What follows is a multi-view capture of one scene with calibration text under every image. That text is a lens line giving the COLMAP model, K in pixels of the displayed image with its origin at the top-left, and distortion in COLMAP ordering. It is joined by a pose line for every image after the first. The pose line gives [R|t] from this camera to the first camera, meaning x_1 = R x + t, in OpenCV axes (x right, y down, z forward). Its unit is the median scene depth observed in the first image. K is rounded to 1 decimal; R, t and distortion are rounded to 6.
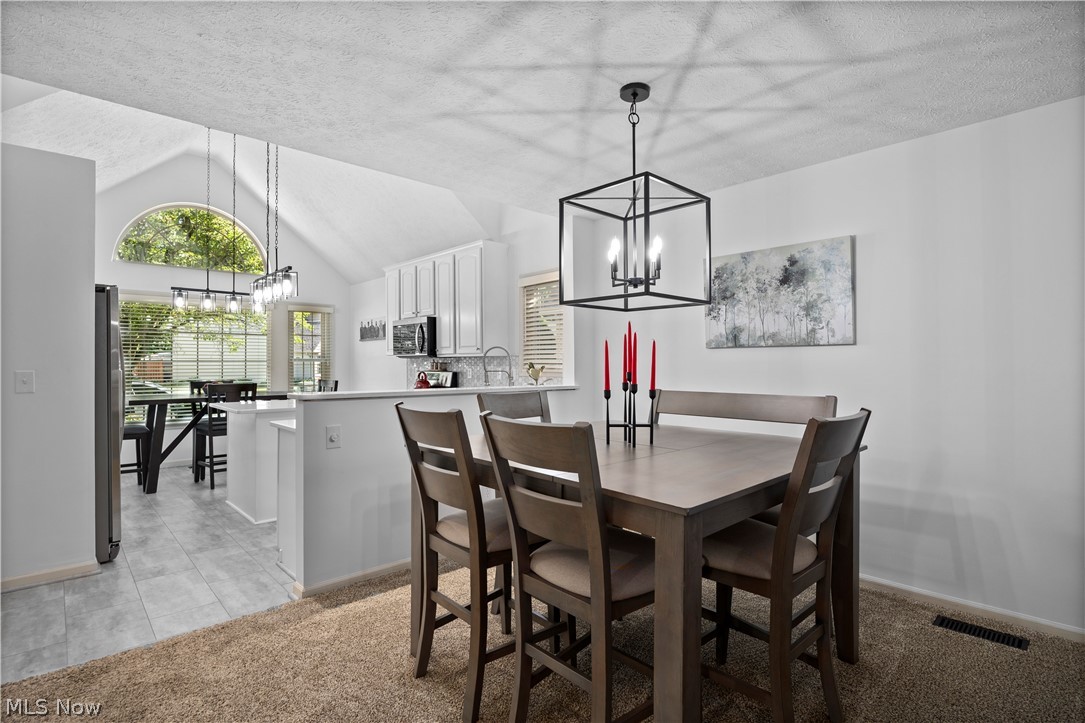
lens RADIAL K [[529.7, 0, 546.6], [0, 529.7, 358.4], [0, 0, 1]] dist [-0.004800, -0.000804]
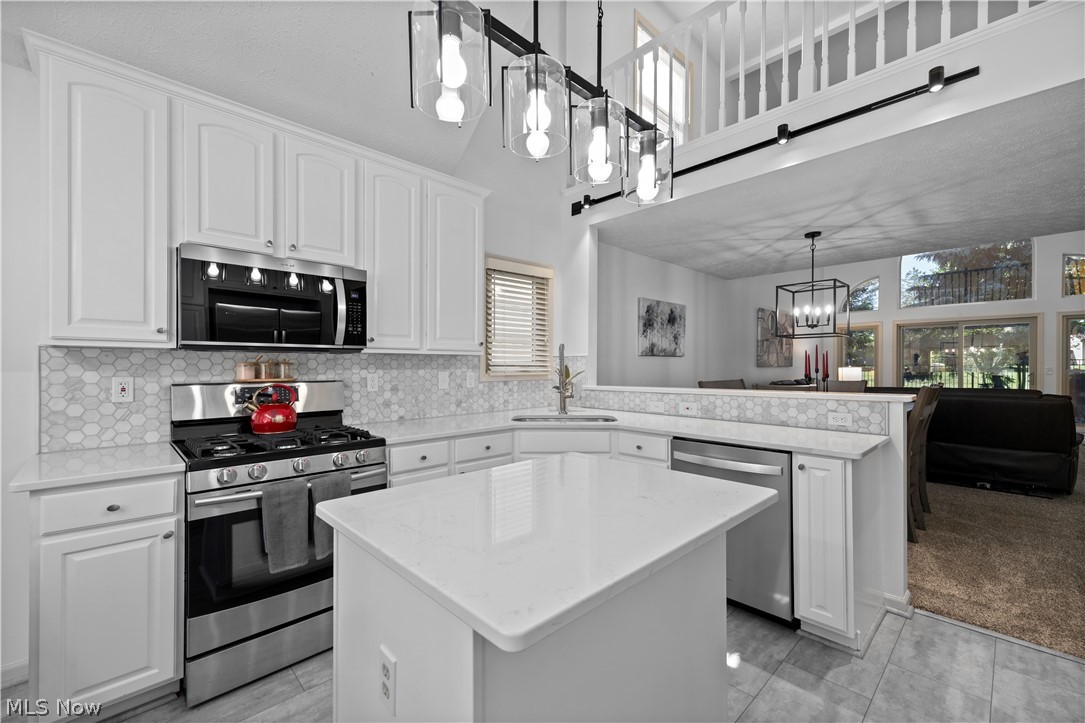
lens RADIAL K [[442.9, 0, 539.3], [0, 442.9, 367.7], [0, 0, 1]] dist [0.009801, -0.001013]
pose [[0.004682, -0.007570, 0.999960, -0.668469], [-0.013739, 0.999876, 0.007633, 0.006799], [-0.999895, -0.013775, 0.004578, 0.870814]]
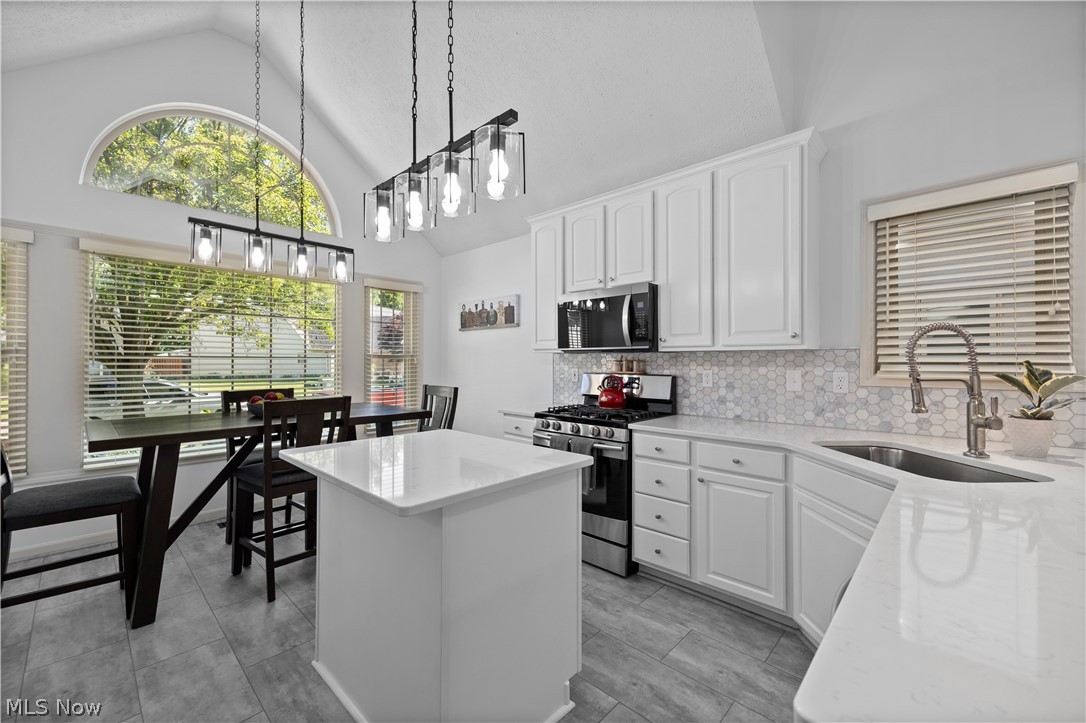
lens RADIAL K [[422.4, 0, 540.7], [0, 422.4, 357.4], [0, 0, 1]] dist [0.000889, 0.000192]
pose [[0.997395, 0.004036, 0.072027, -0.396426], [-0.004080, 0.999992, 0.000459, 0.005257], [-0.072025, -0.000752, 0.997403, 0.562588]]
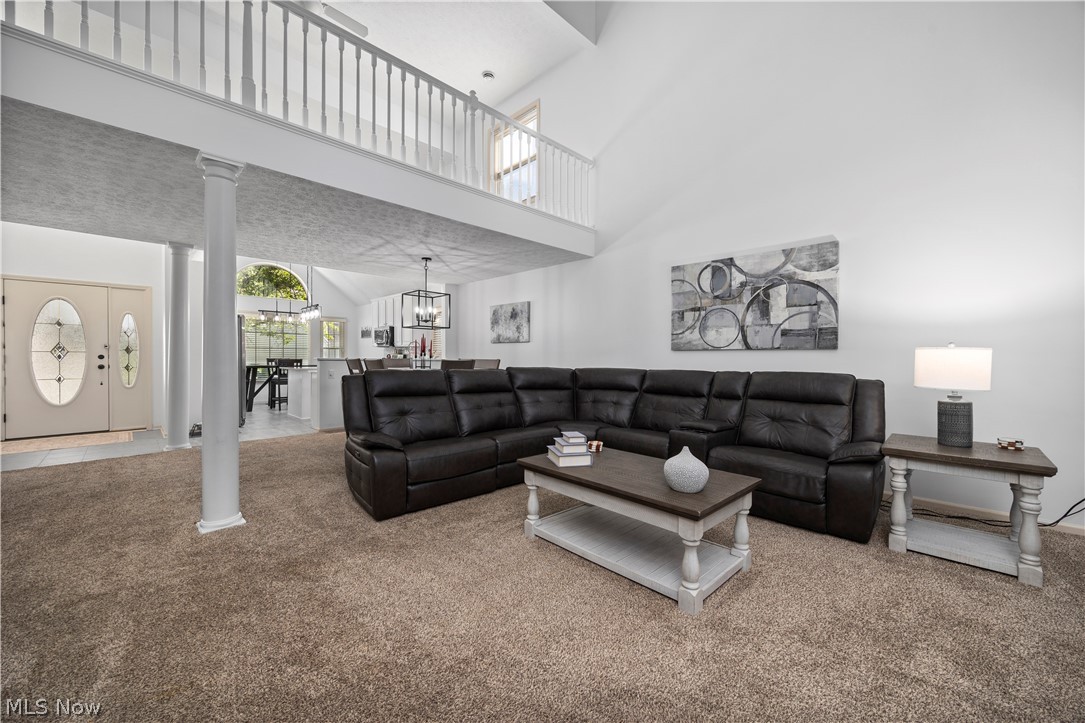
lens RADIAL K [[422.0, 0, 544.9], [0, 422.0, 357.4], [0, 0, 1]] dist [0.000889, 0.000192]
pose [[0.999783, 0.009347, 0.018641, 0.345536], [-0.009583, 0.999875, 0.012606, 0.012920], [-0.018521, -0.012782, 0.999747, -0.624375]]
